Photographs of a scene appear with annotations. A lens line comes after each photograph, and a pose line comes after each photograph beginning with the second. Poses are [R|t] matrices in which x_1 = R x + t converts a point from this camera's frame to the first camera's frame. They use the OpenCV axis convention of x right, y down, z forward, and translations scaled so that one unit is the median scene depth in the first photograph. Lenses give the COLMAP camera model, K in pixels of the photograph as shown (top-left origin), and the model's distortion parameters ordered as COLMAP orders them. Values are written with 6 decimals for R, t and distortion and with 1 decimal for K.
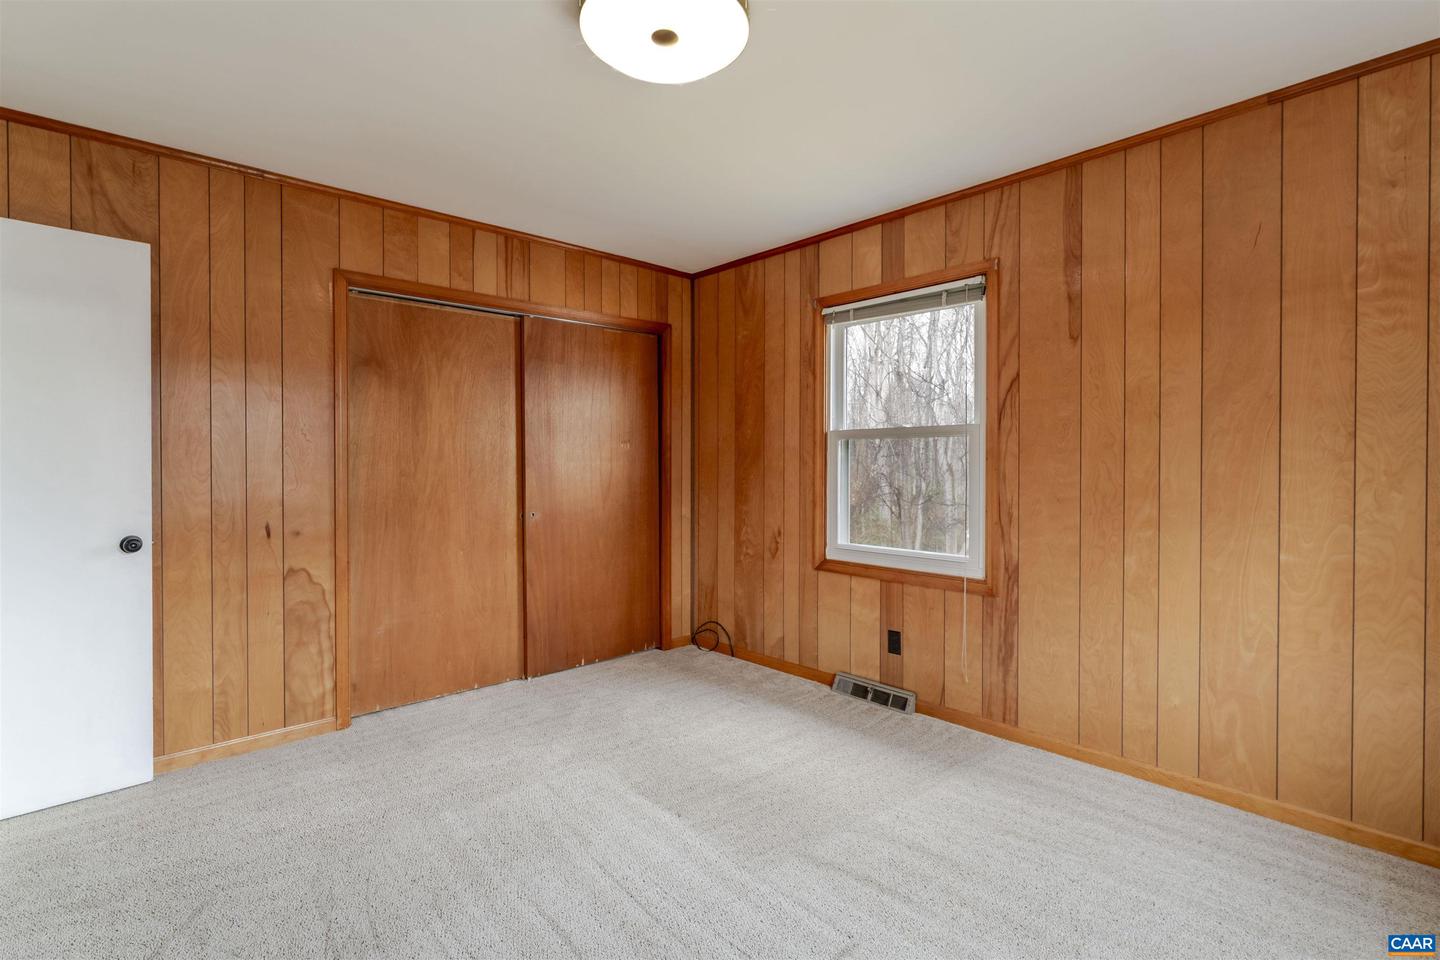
lens RADIAL K [[683.0, 0, 714.7], [0, 683.0, 473.0], [0, 0, 1]] dist [0.001540, 0.000059]
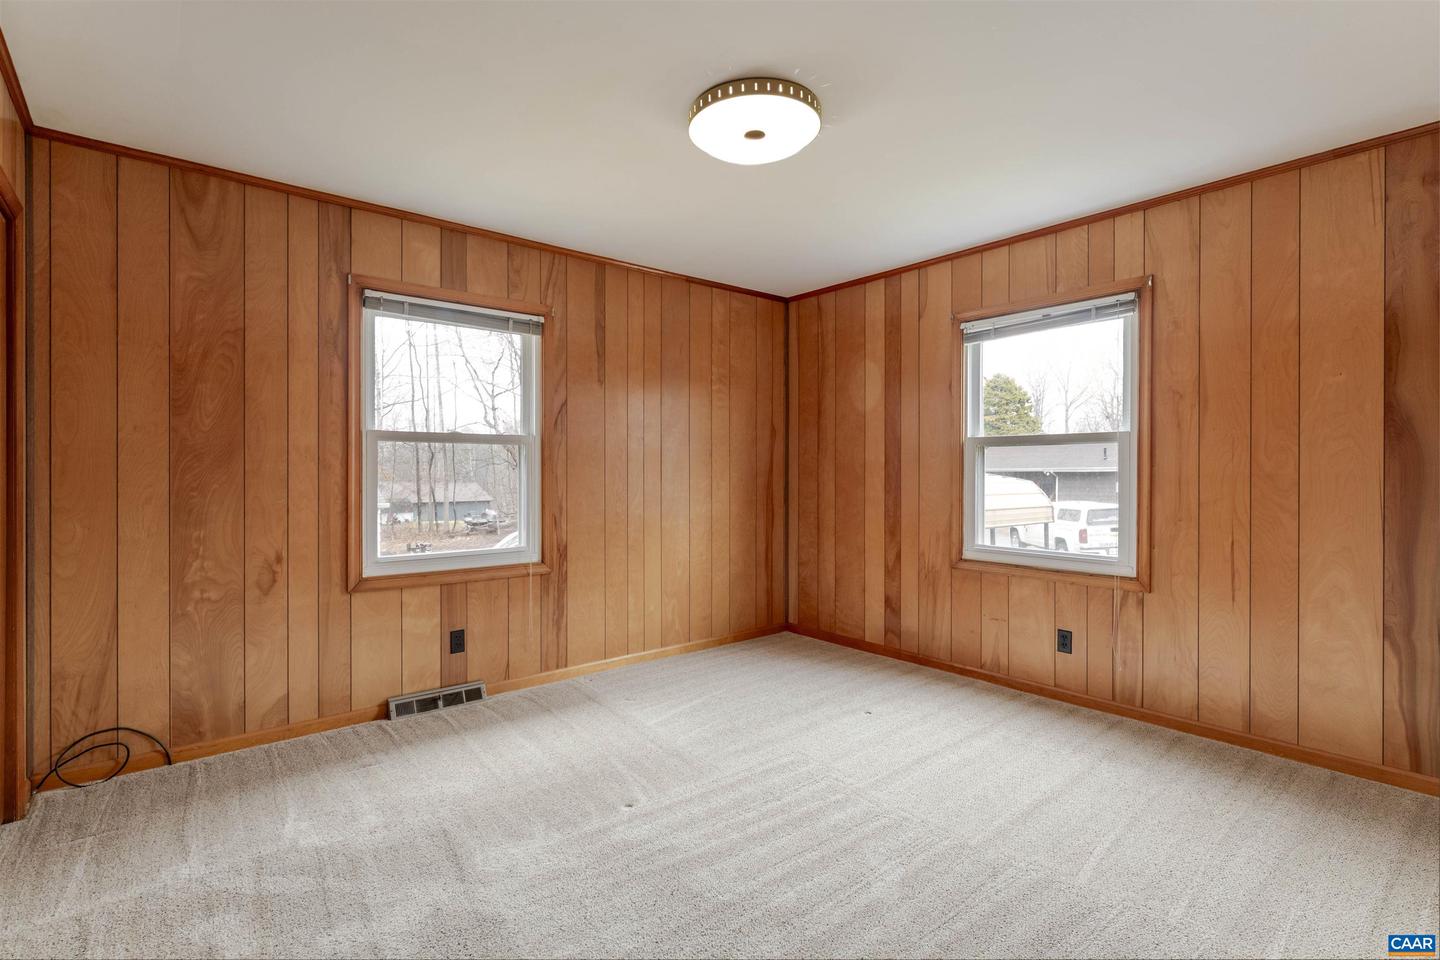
lens RADIAL K [[683.0, 0, 714.7], [0, 683.0, 473.0], [0, 0, 1]] dist [0.001540, 0.000059]
pose [[0.052144, -0.003217, 0.998634, -0.734469], [0.015244, 0.999881, 0.002425, -0.002393], [-0.998523, 0.015097, 0.052187, 0.549583]]
